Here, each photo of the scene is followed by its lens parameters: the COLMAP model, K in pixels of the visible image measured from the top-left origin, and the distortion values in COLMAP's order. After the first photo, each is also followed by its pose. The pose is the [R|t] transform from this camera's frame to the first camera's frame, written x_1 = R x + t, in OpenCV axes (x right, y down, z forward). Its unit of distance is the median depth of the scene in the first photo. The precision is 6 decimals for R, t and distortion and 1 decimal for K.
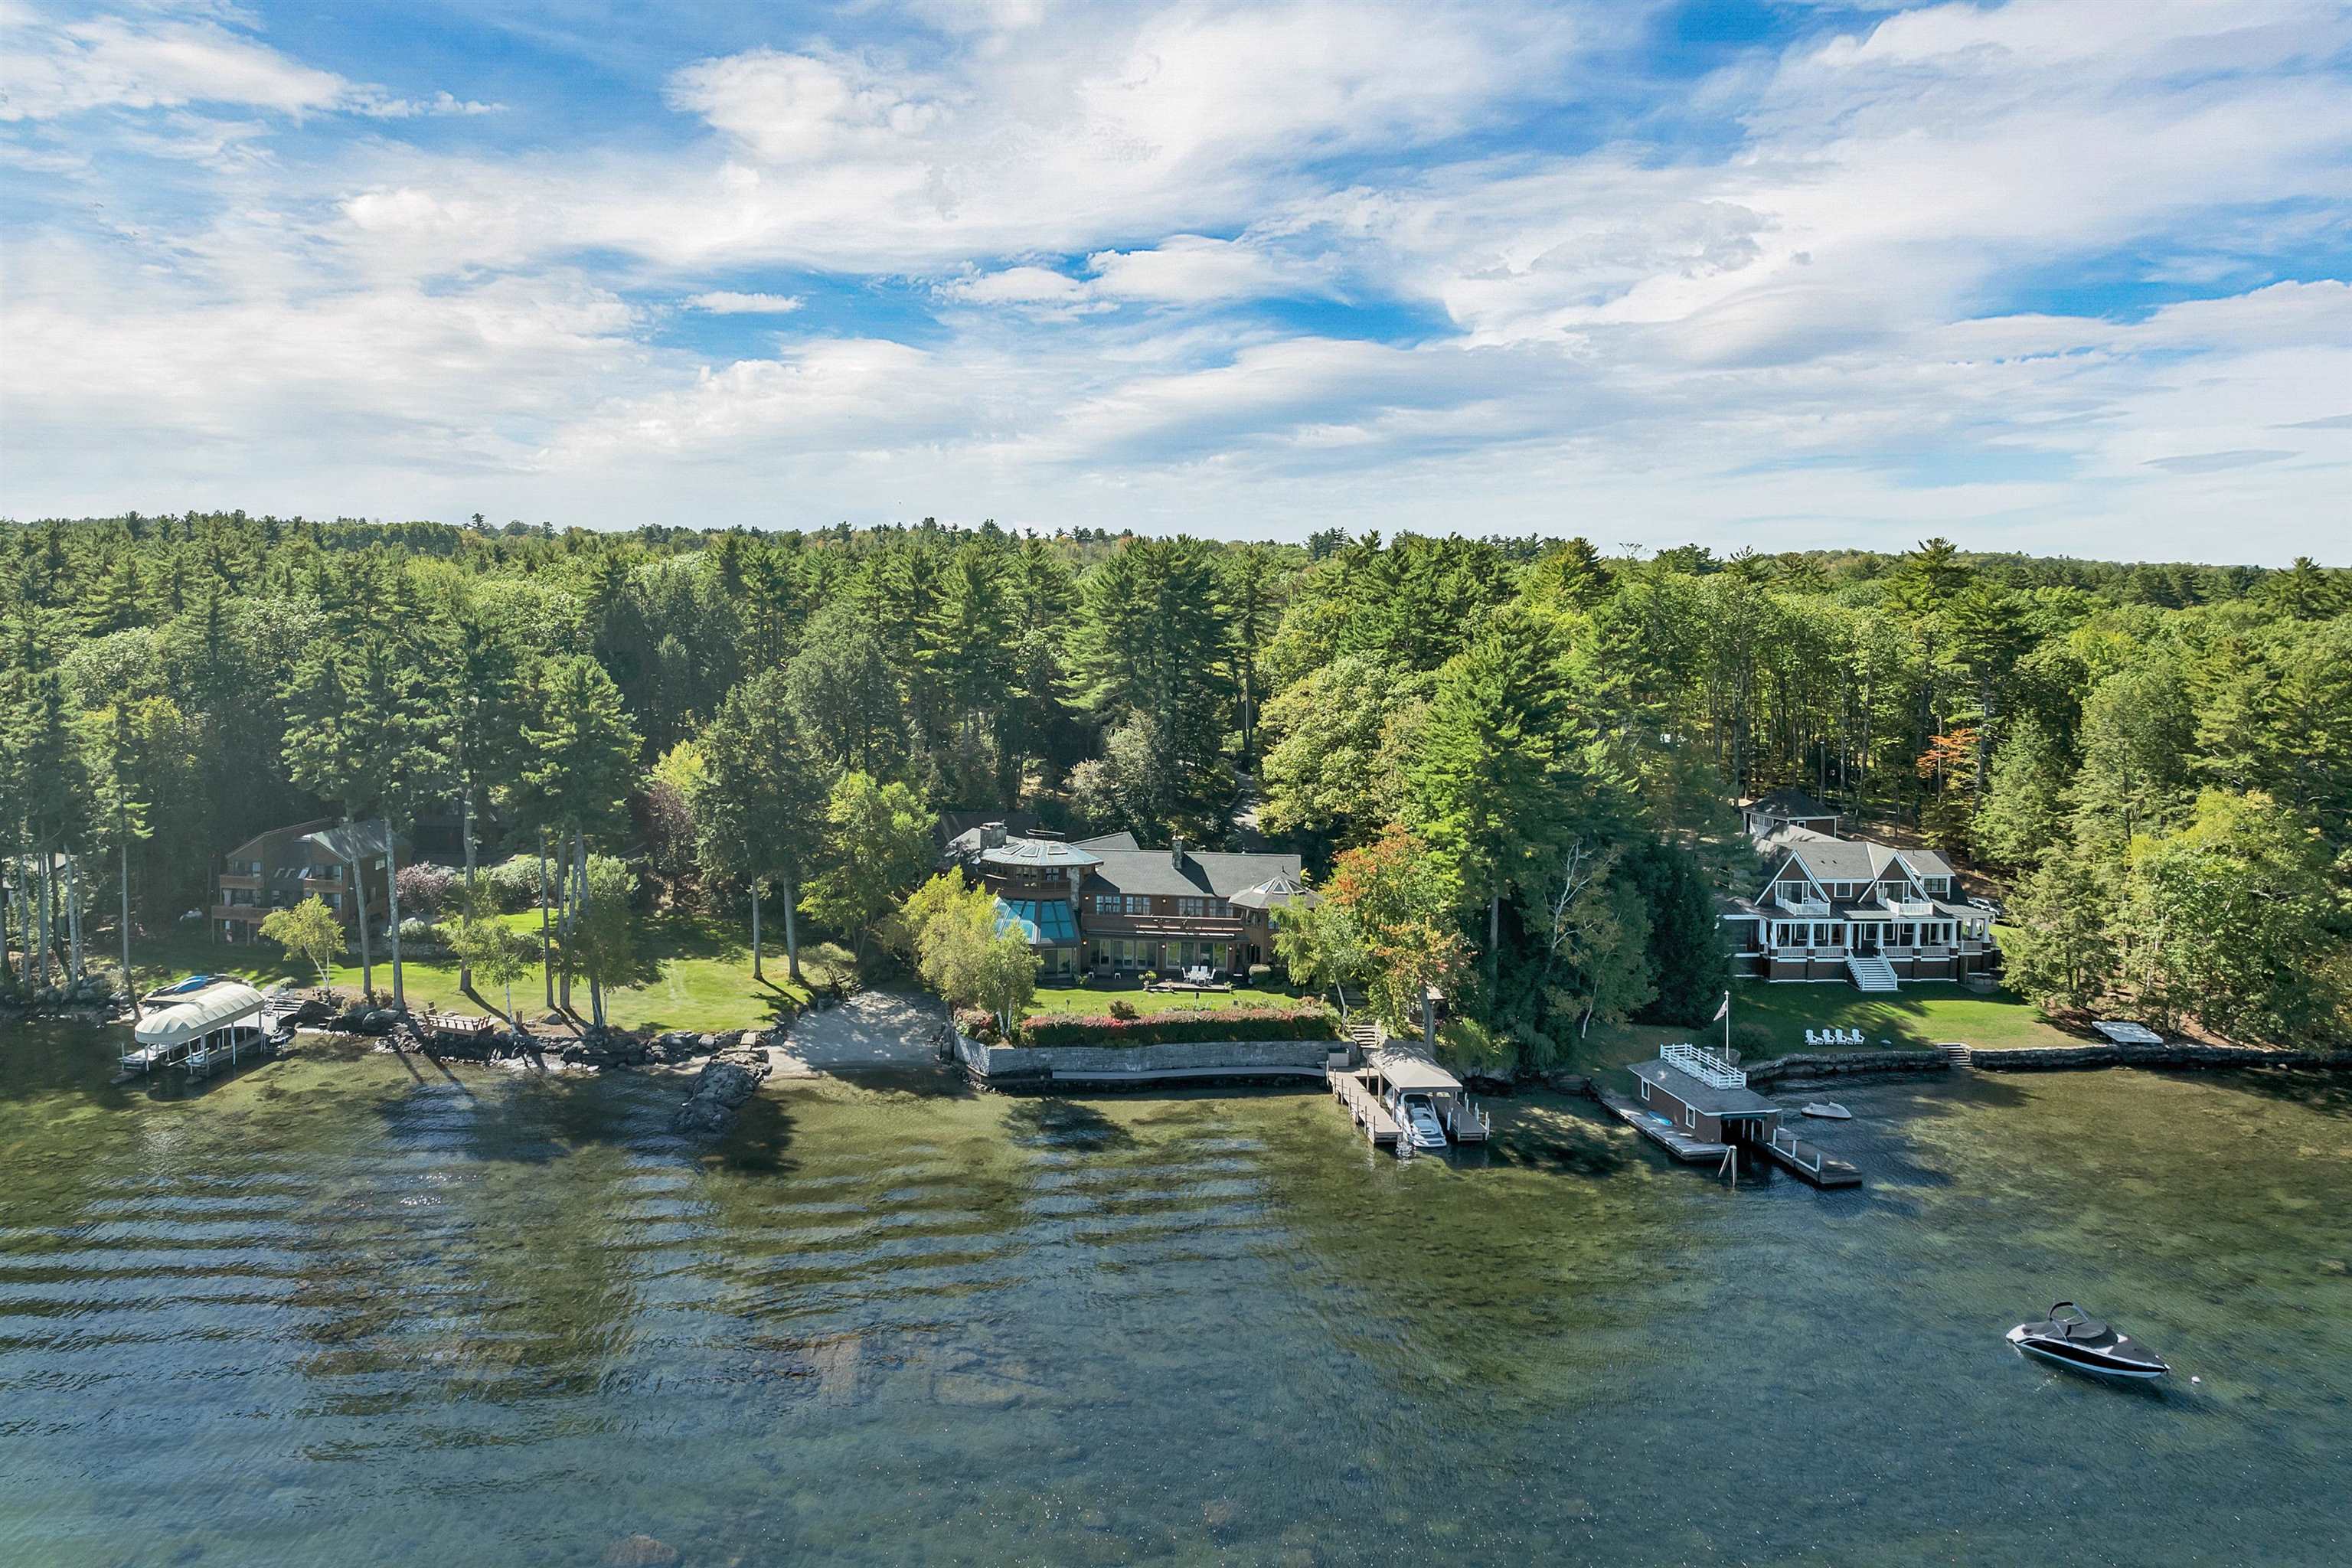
lens RADIAL K [[1625.4, 0, 1170.9], [0, 1625.4, 786.8], [0, 0, 1]] dist [-0.008270, -0.000777]
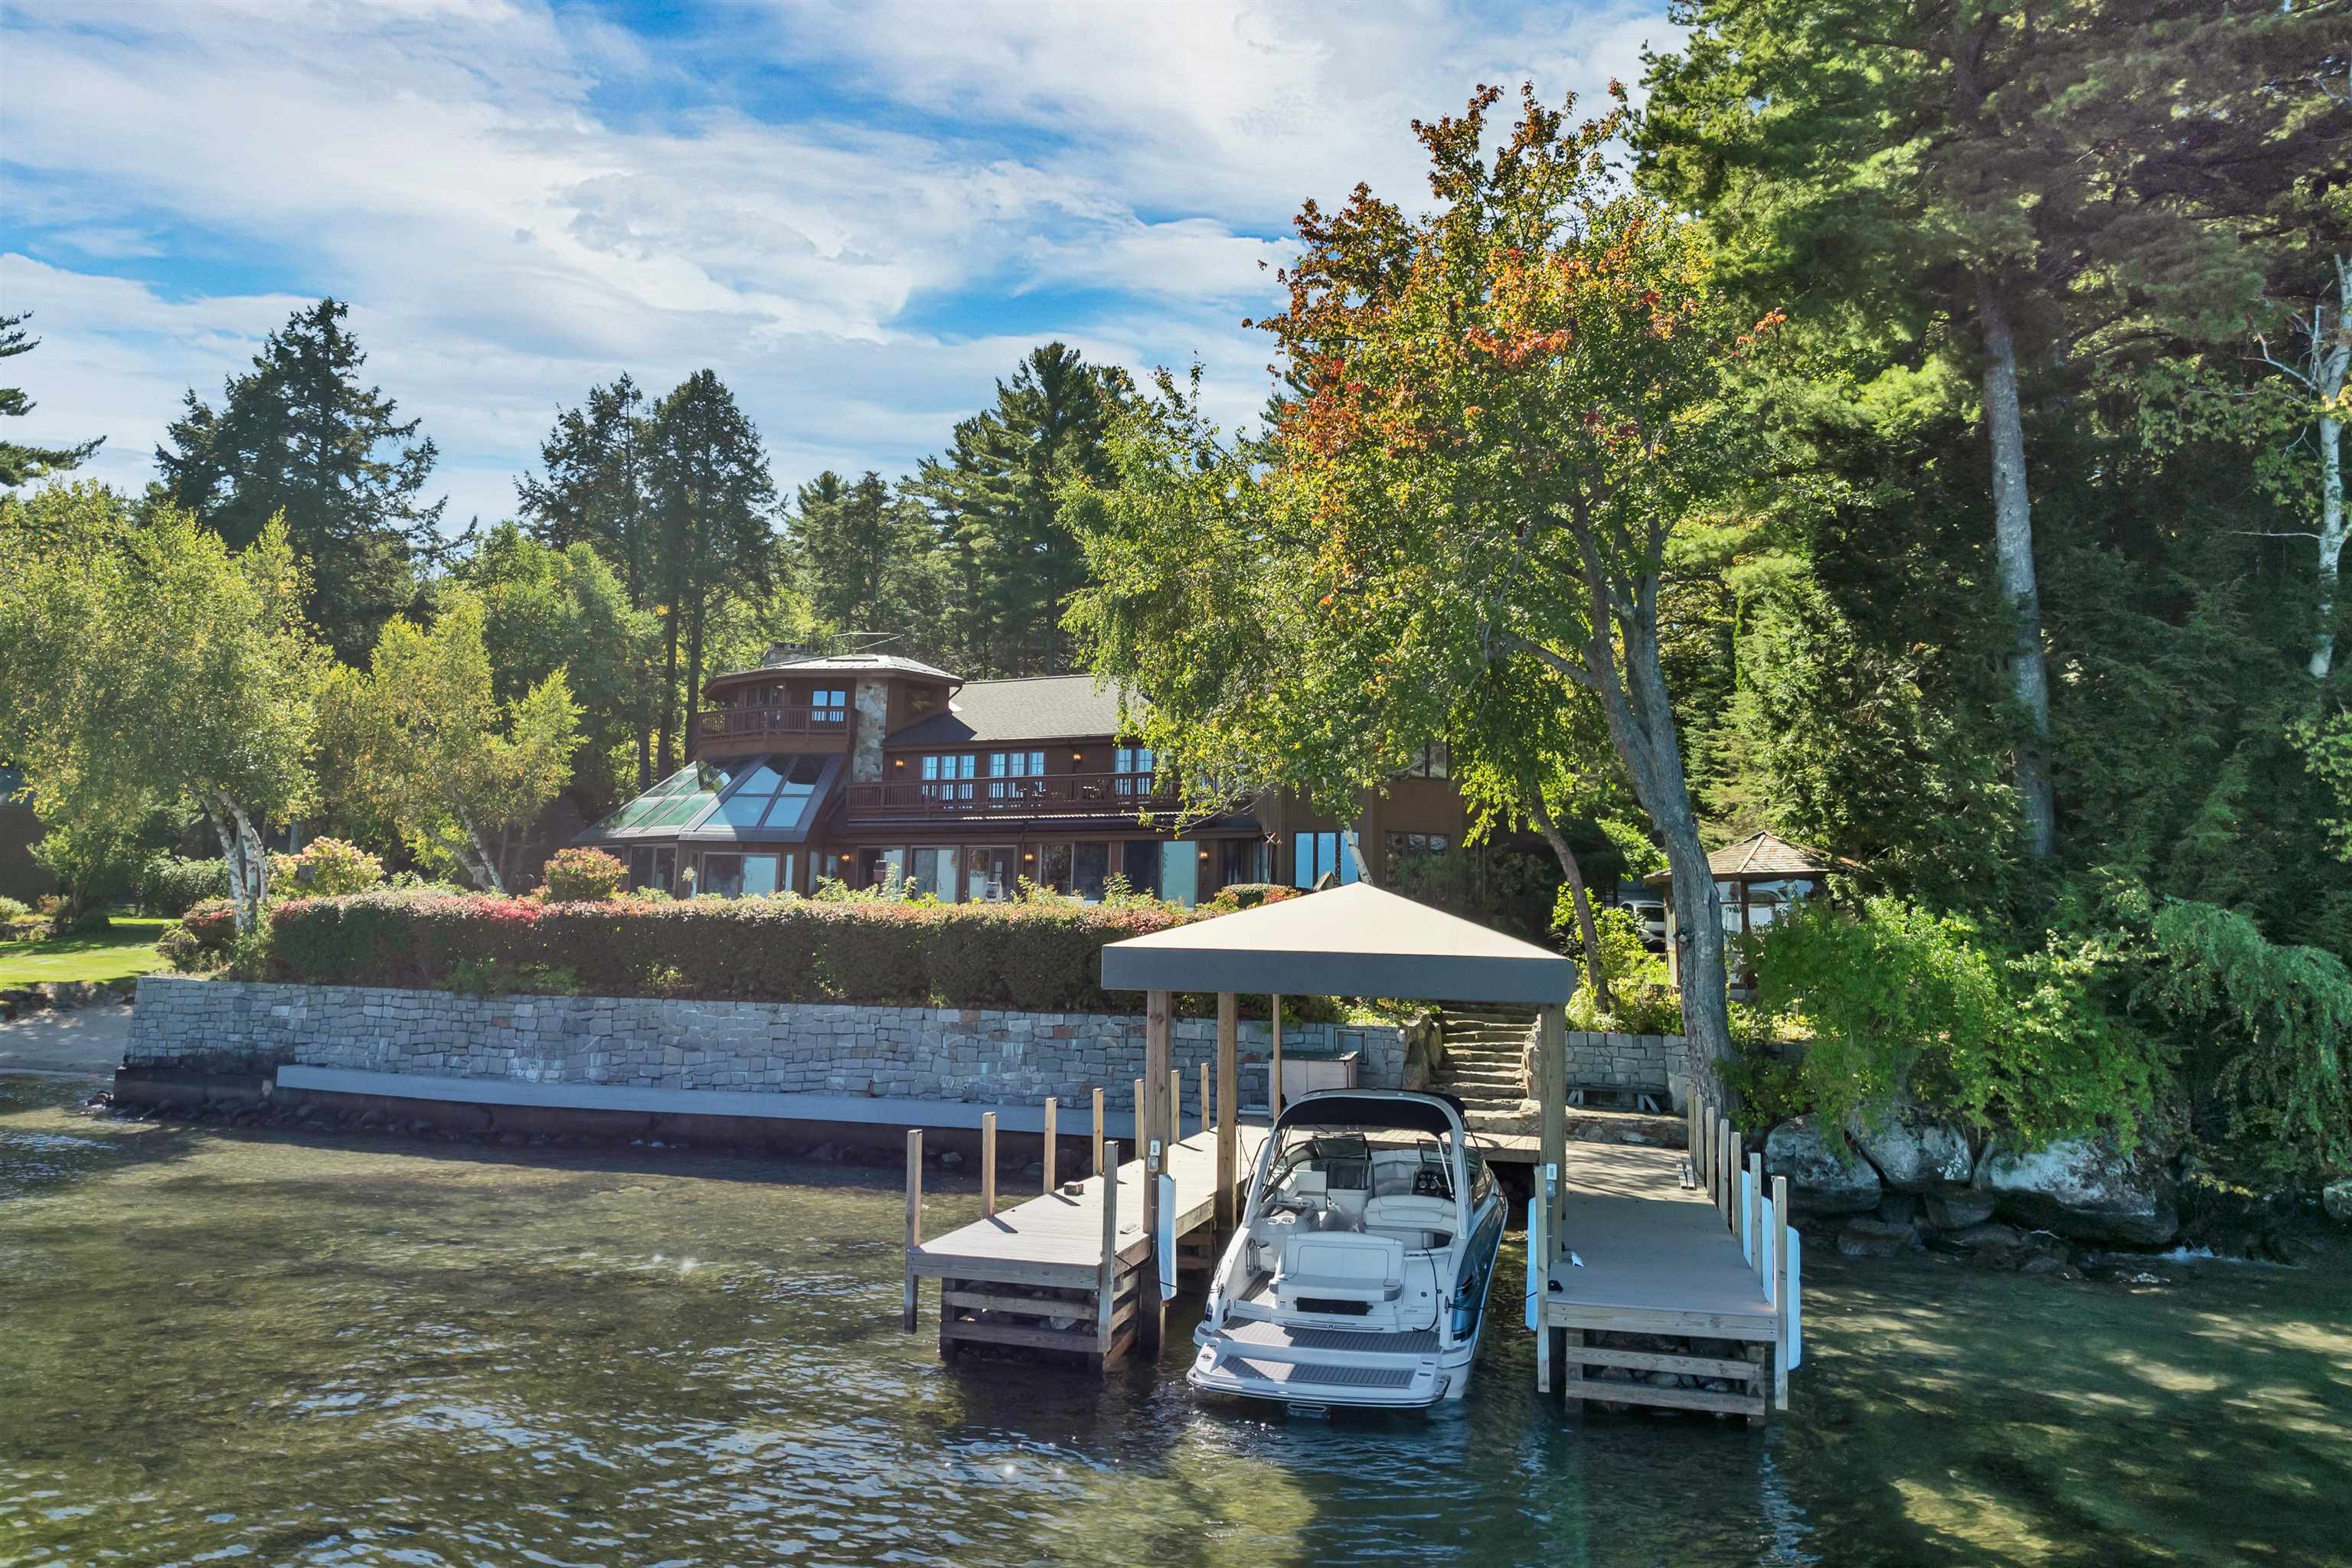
lens RADIAL K [[1625.4, 0, 1176.6], [0, 1625.4, 781.9], [0, 0, 1]] dist [-0.008270, -0.000777]
pose [[0.916337, -0.047393, -0.397594, 0.182737], [-0.053180, 0.969769, -0.238160, 0.182123], [0.396861, 0.239379, 0.886115, 0.776949]]
